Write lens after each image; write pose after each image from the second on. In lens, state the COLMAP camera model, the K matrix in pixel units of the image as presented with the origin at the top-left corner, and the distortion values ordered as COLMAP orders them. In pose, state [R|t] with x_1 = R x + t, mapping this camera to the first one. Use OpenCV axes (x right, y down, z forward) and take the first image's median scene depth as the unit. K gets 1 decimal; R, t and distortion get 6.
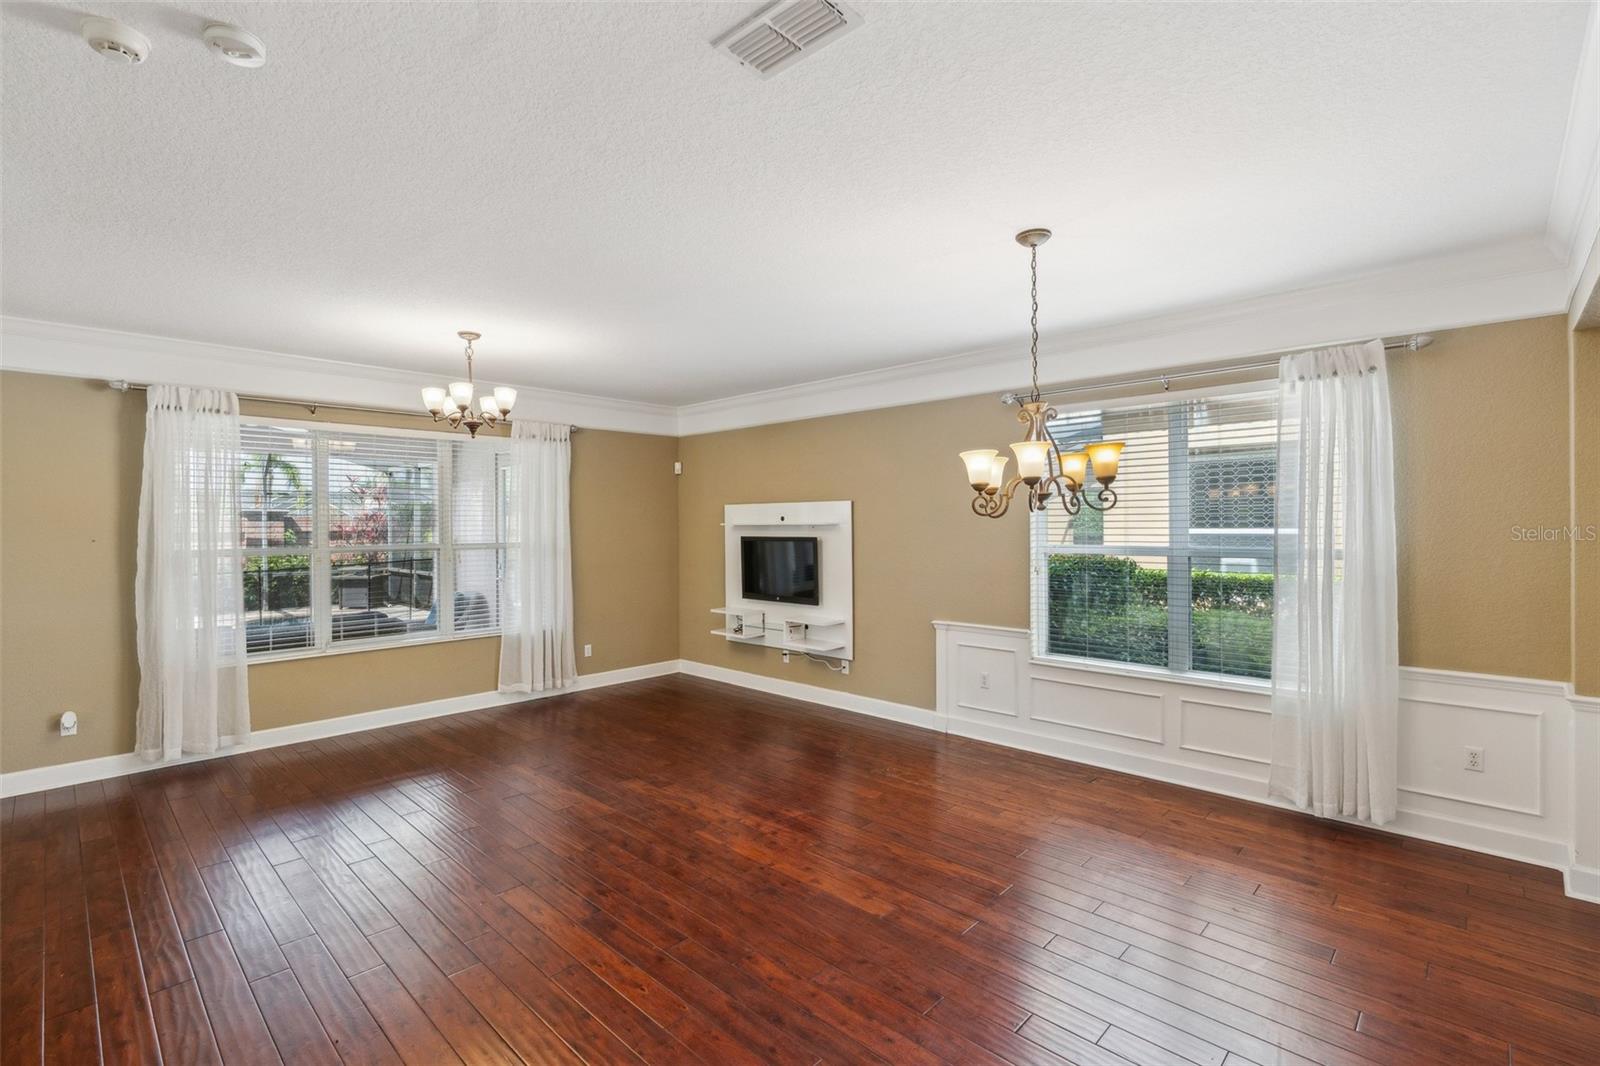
lens RADIAL K [[716.7, 0, 799.4], [0, 716.7, 532.5], [0, 0, 1]] dist [0.001173, 0.000608]
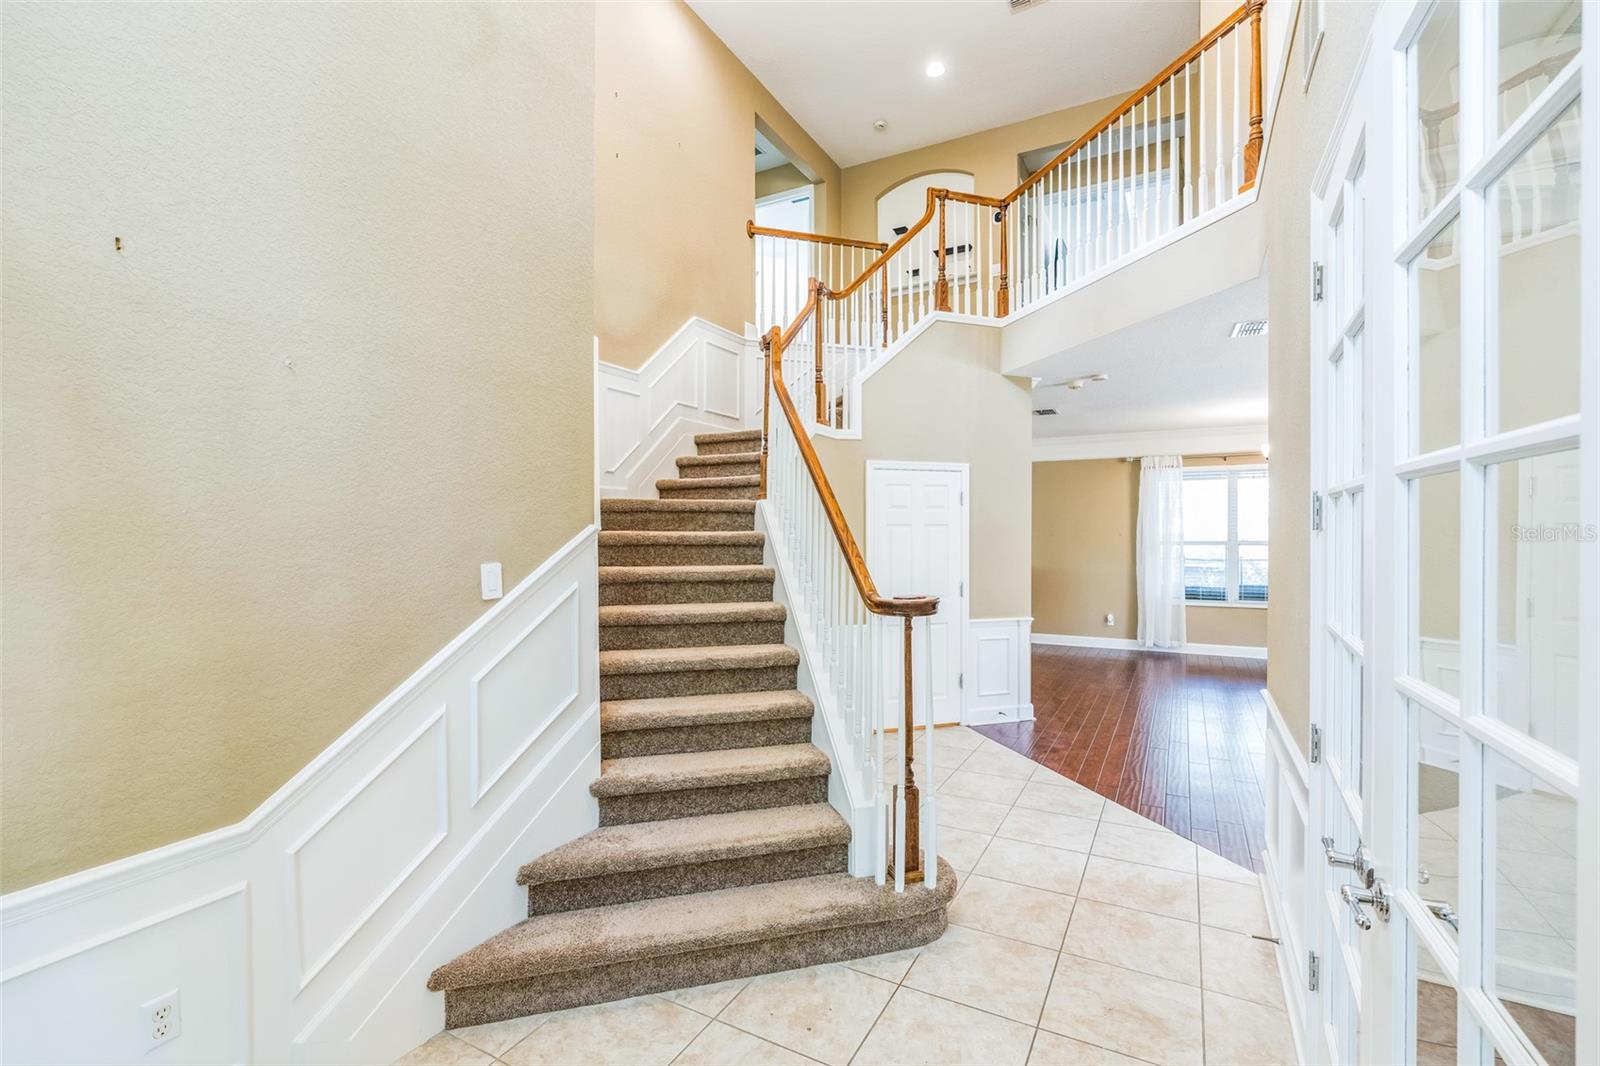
lens RADIAL K [[716.7, 0, 799.1], [0, 716.7, 532.4], [0, 0, 1]] dist [0.001173, 0.000608]
pose [[0.264950, 0.006269, -0.964242, 0.768409], [-0.003700, 0.999978, 0.005484, -0.003796], [0.964255, 0.002115, 0.264968, -0.447823]]
